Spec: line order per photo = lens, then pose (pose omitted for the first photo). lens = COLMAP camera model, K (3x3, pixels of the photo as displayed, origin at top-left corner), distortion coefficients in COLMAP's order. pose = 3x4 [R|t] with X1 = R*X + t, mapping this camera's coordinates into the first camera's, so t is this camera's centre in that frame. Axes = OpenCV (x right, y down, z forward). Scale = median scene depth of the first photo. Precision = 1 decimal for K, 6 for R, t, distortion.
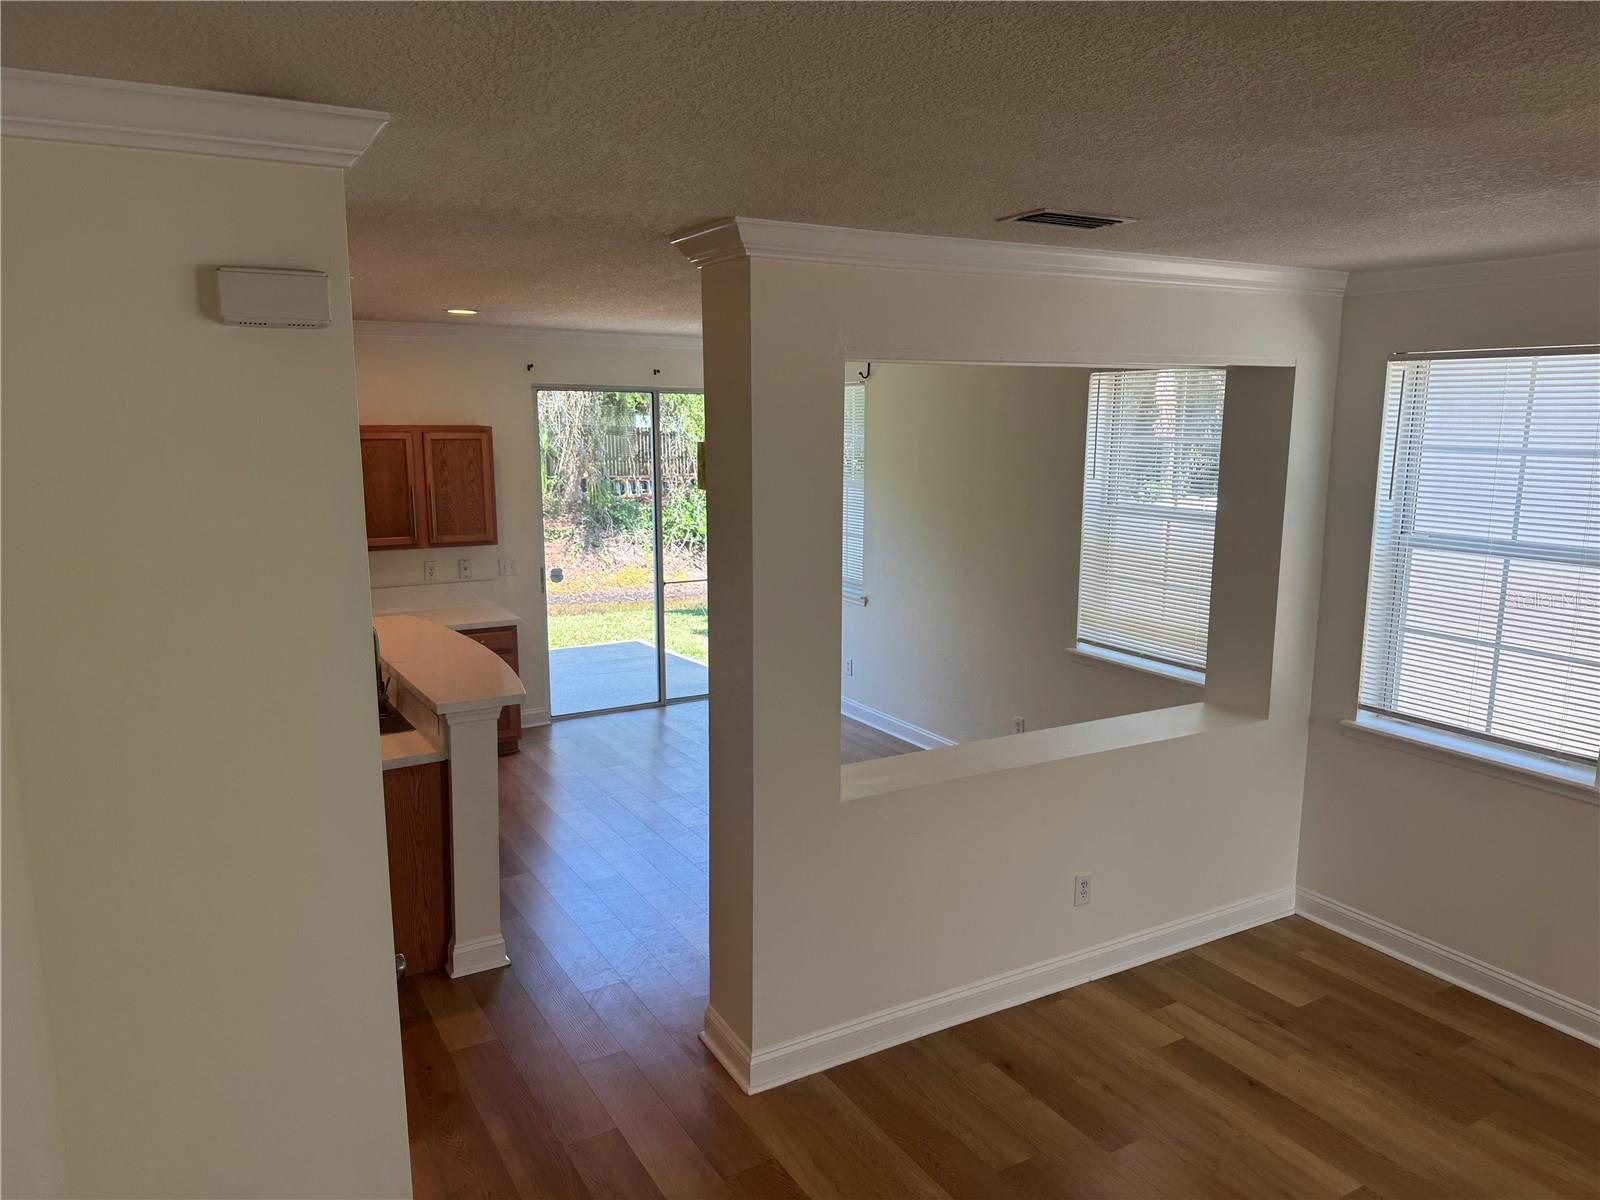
lens RADIAL K [[1113.4, 0, 825.4], [0, 1113.4, 601.9], [0, 0, 1]] dist [0.025625, -0.042911]
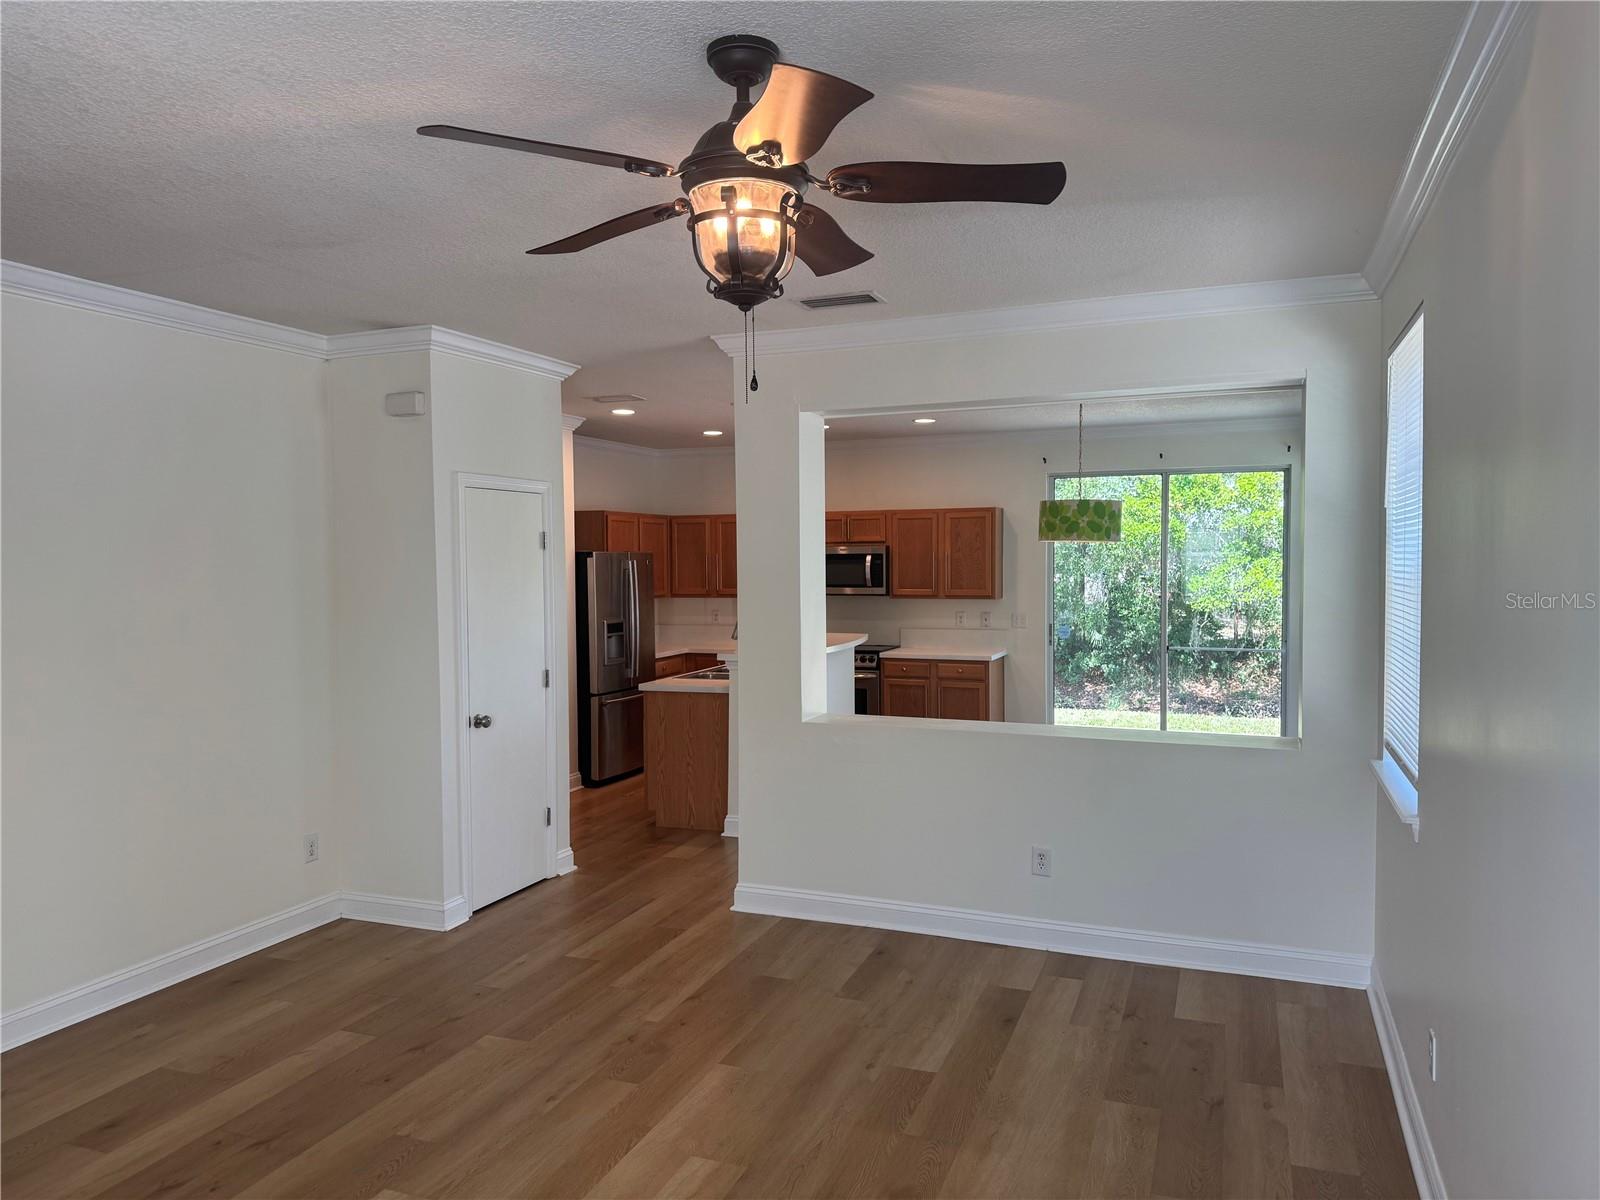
lens RADIAL K [[1113.4, 0, 794.8], [0, 1113.4, 608.5], [0, 0, 1]] dist [0.025625, -0.042911]
pose [[0.610673, 0.025801, -0.791462, 0.587509], [-0.118224, 0.991238, -0.058905, 0.062375], [0.783008, 0.129541, 0.608373, 0.058663]]
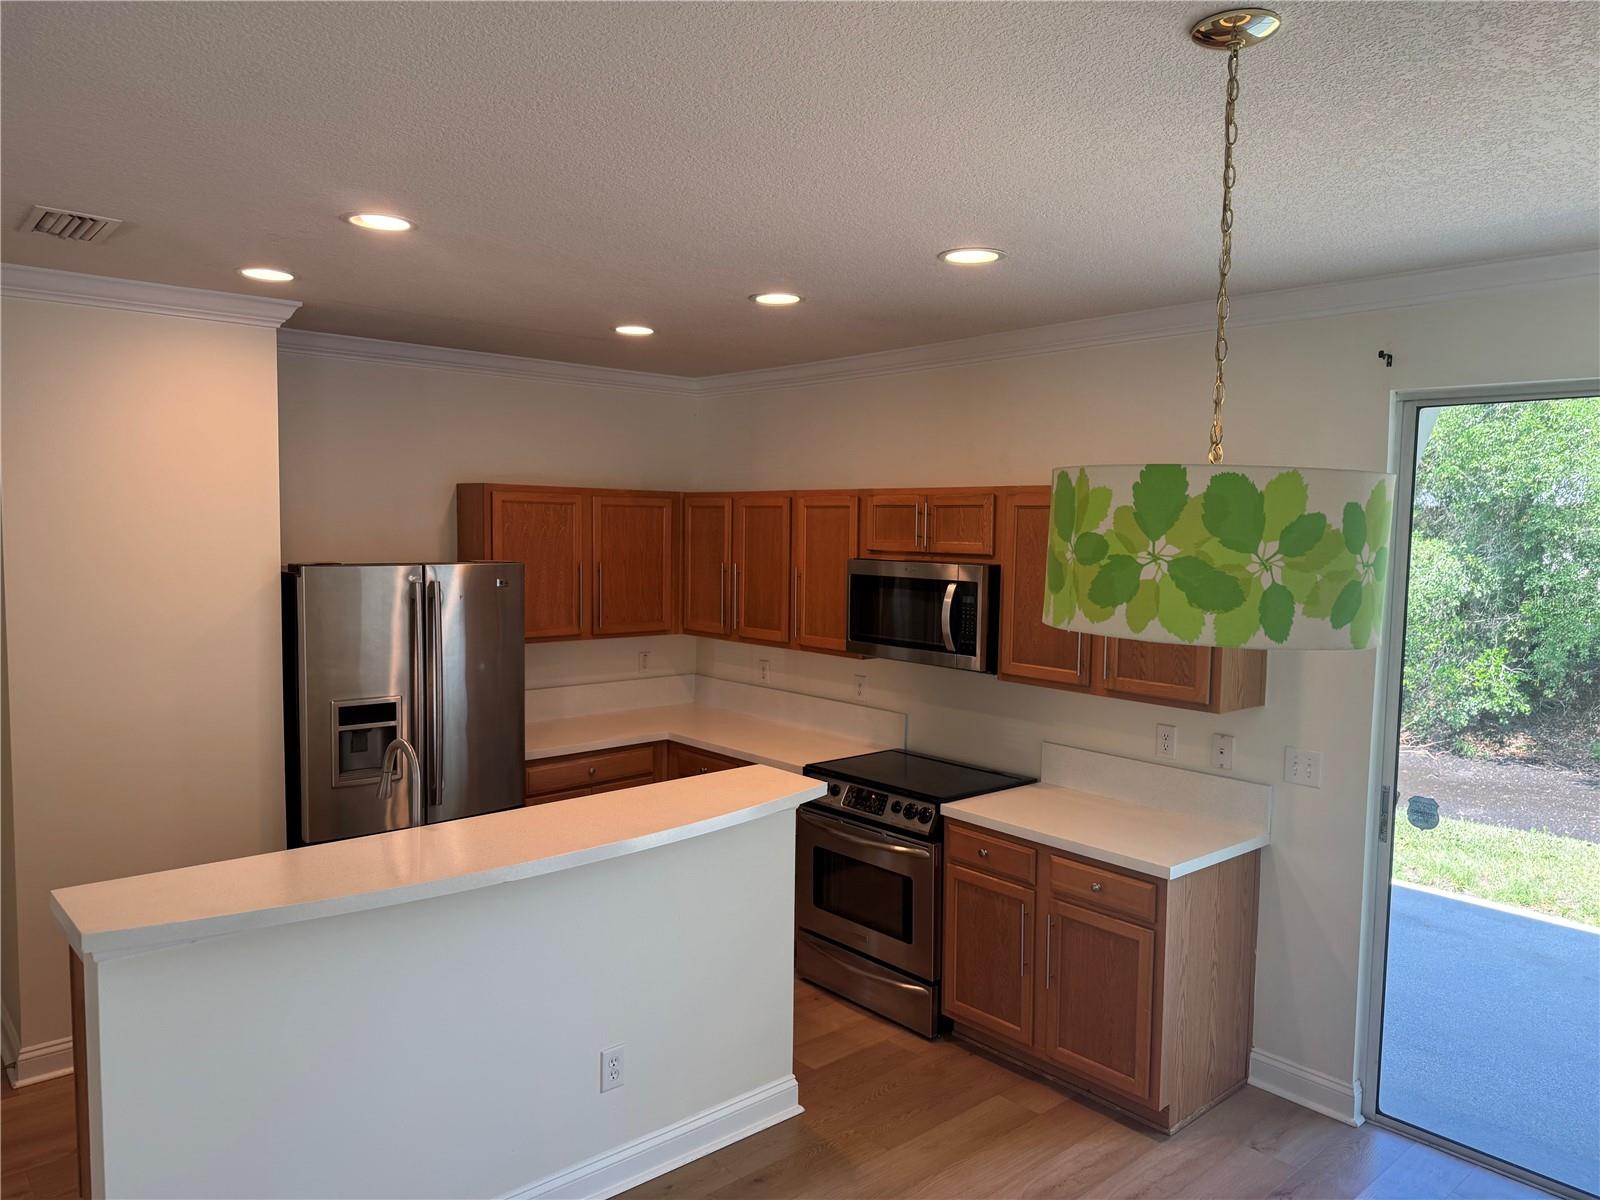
lens RADIAL K [[1113.4, 0, 783.0], [0, 1113.4, 609.8], [0, 0, 1]] dist [0.025625, -0.042911]
pose [[0.161731, 0.078095, -0.983740, 0.169781], [-0.174307, 0.983451, 0.049415, -0.091712], [0.971319, 0.163481, 0.172667, 0.744174]]
